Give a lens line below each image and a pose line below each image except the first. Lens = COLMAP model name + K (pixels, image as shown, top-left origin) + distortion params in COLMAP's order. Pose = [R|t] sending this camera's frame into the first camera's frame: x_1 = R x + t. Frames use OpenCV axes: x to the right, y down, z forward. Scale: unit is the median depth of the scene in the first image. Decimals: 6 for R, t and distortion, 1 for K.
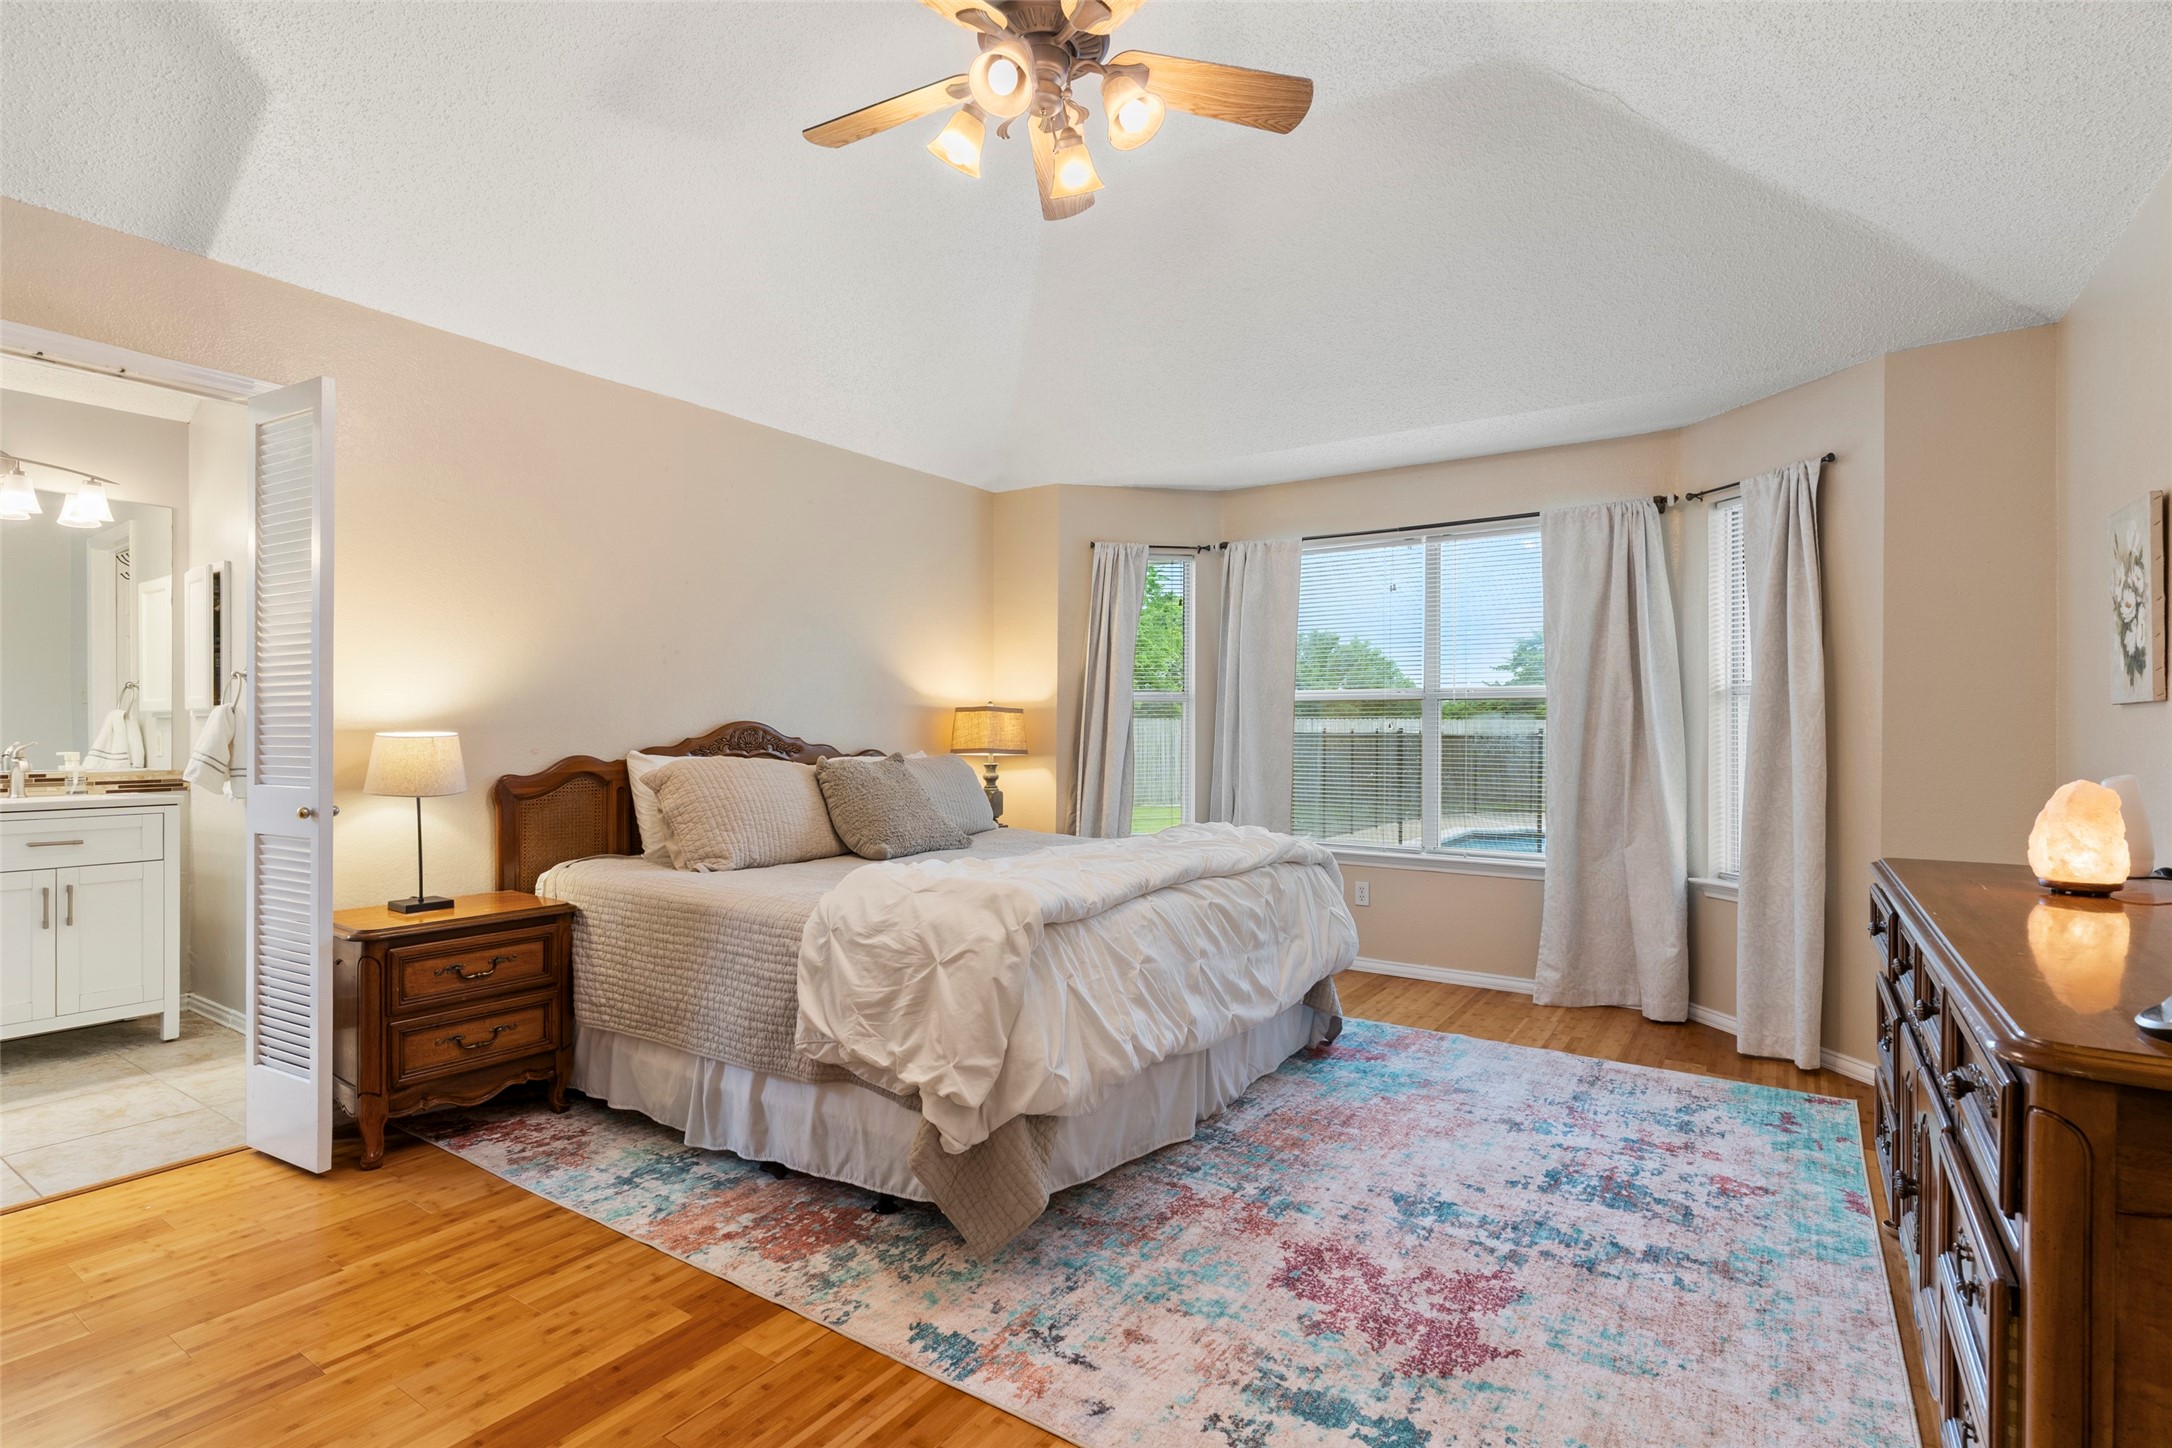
lens RADIAL K [[1036.3, 0, 1071.9], [0, 1036.3, 727.4], [0, 0, 1]] dist [0.000168, -0.000043]
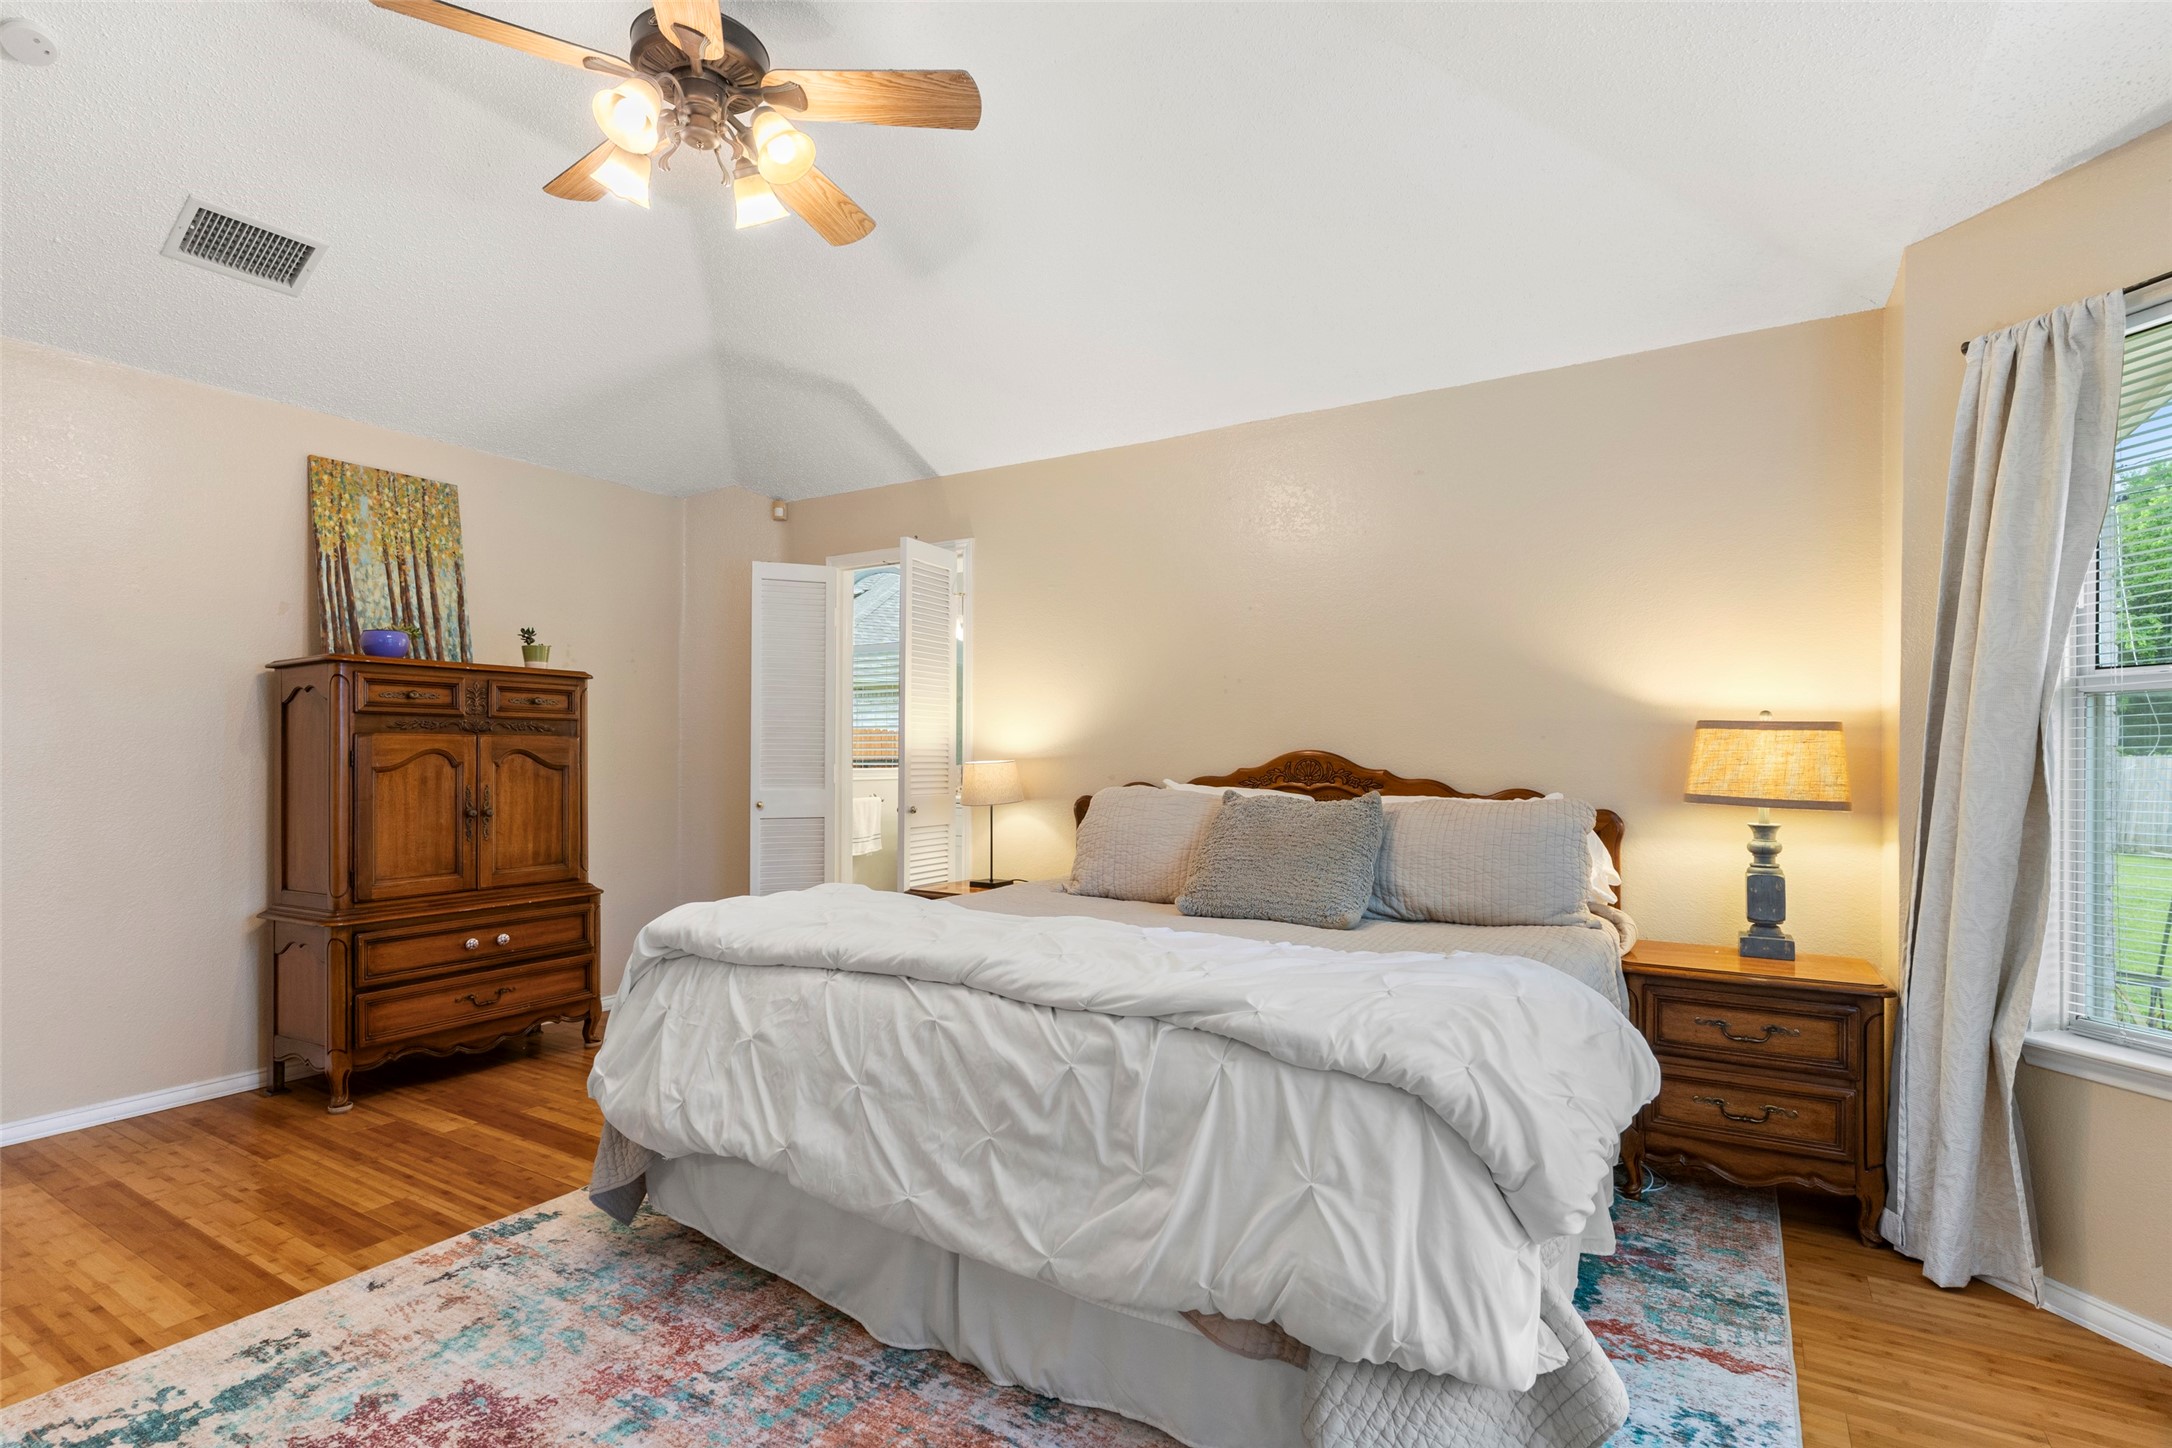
lens RADIAL K [[1051.8, 0, 1086.0], [0, 1051.8, 743.3], [0, 0, 1]] dist [-0.000945, -0.005519]
pose [[0.053992, -0.012322, -0.998465, 0.915266], [-0.003646, 0.999915, -0.012537, 0.000481], [0.998535, 0.004317, 0.053943, 1.202036]]
